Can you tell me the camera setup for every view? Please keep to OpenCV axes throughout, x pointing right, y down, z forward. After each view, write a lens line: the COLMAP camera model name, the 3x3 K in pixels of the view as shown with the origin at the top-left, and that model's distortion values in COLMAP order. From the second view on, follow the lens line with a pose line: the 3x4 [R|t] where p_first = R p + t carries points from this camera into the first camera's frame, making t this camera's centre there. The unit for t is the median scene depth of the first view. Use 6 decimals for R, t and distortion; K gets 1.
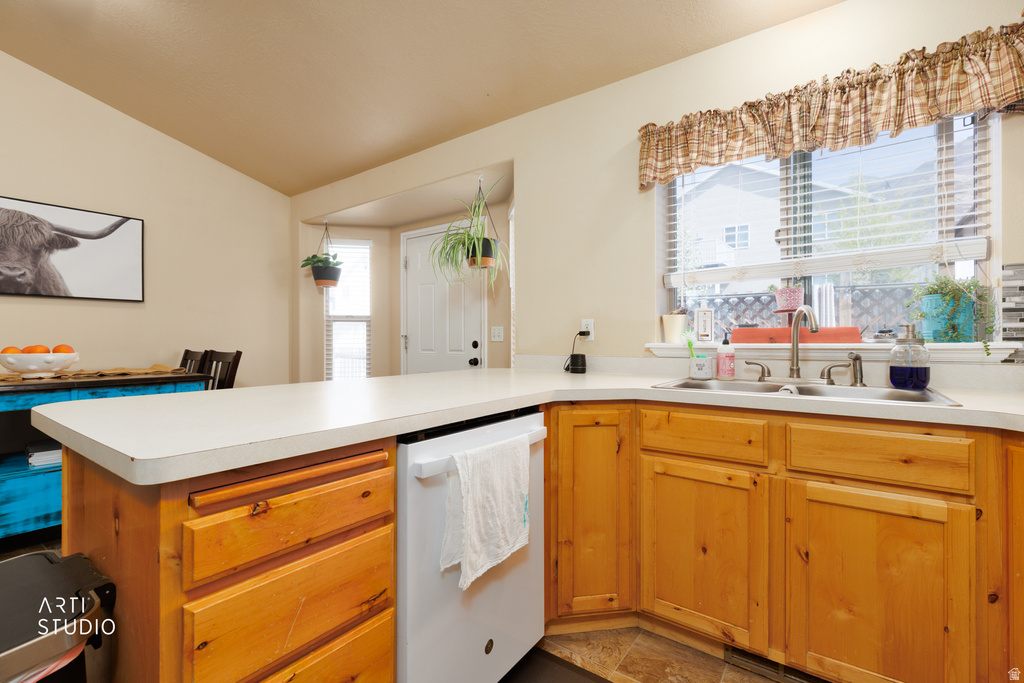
lens RADIAL K [[457.6, 0, 514.8], [0, 457.6, 339.9], [0, 0, 1]] dist [0.008593, -0.002134]
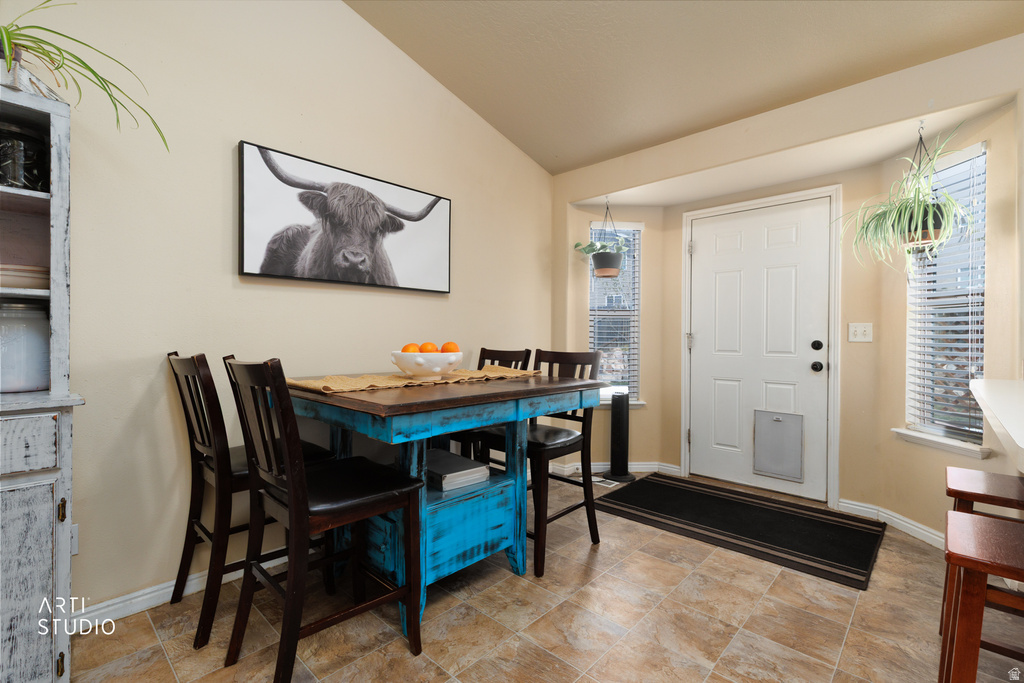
lens RADIAL K [[457.6, 0, 519.3], [0, 457.6, 342.2], [0, 0, 1]] dist [0.008593, -0.002134]
pose [[0.992363, 0.008505, -0.123059, -0.918263], [-0.007432, 0.999930, 0.009177, 0.002275], [0.123128, -0.008192, 0.992357, 0.239803]]
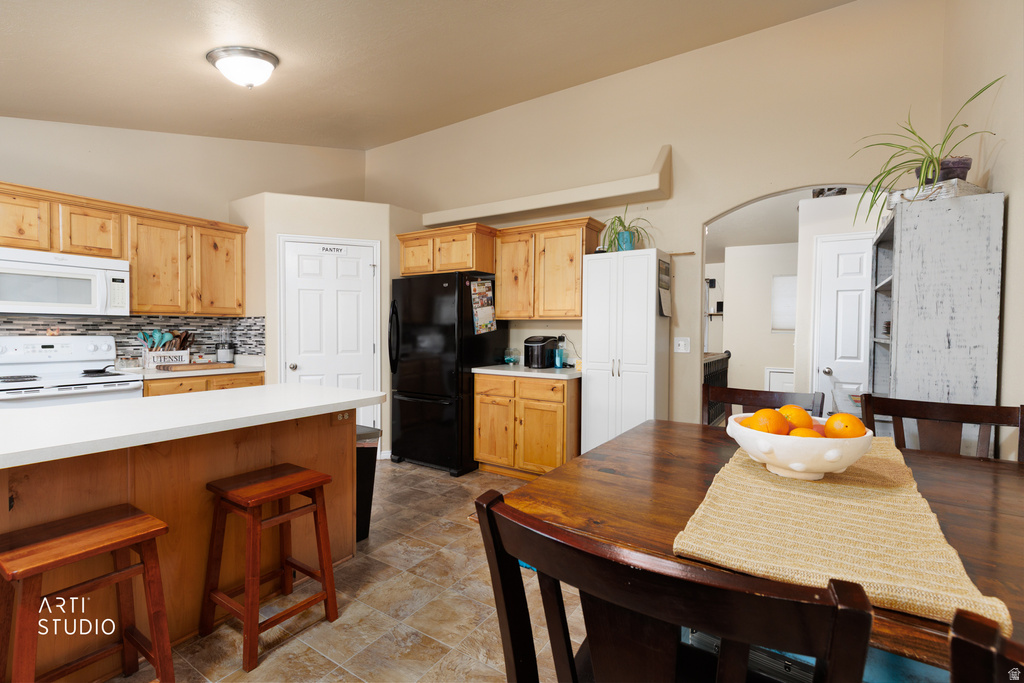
lens RADIAL K [[457.6, 0, 512.0], [0, 457.6, 340.5], [0, 0, 1]] dist [0.008593, -0.002134]
pose [[-0.998796, -0.002601, -0.048978, -0.857348], [-0.003753, 0.999718, 0.023458, -0.075079], [0.048903, 0.023614, -0.998524, 1.756438]]
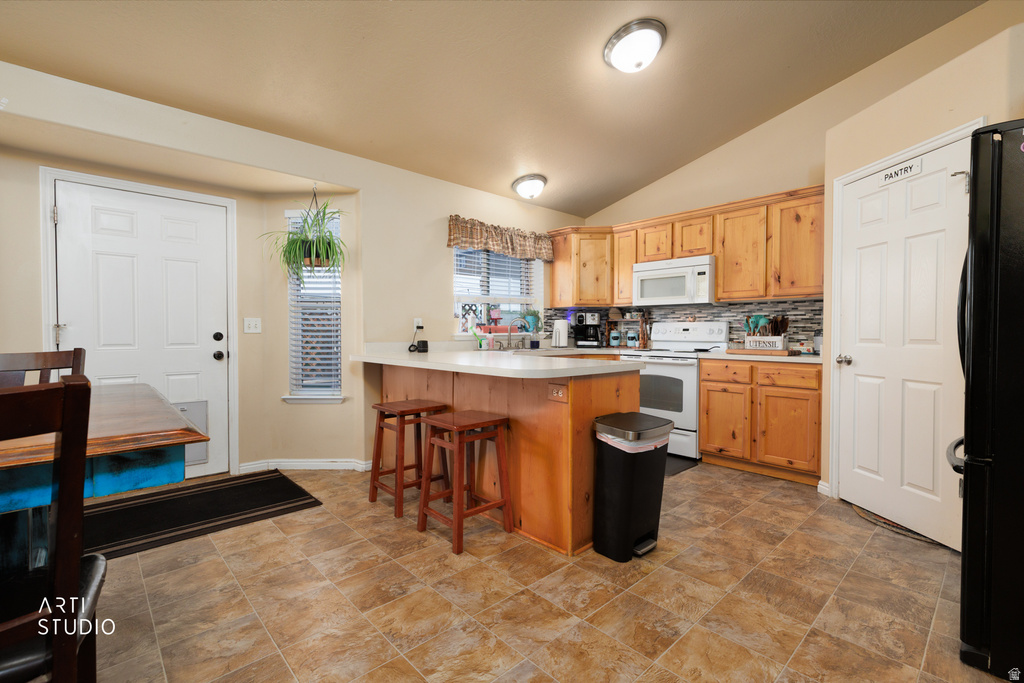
lens RADIAL K [[457.6, 0, 518.7], [0, 457.6, 340.3], [0, 0, 1]] dist [0.008593, -0.002134]
pose [[0.184141, -0.017335, 0.982747, -1.577382], [-0.000784, 0.999842, 0.017783, 0.002295], [-0.982900, -0.004045, 0.184098, 0.442962]]
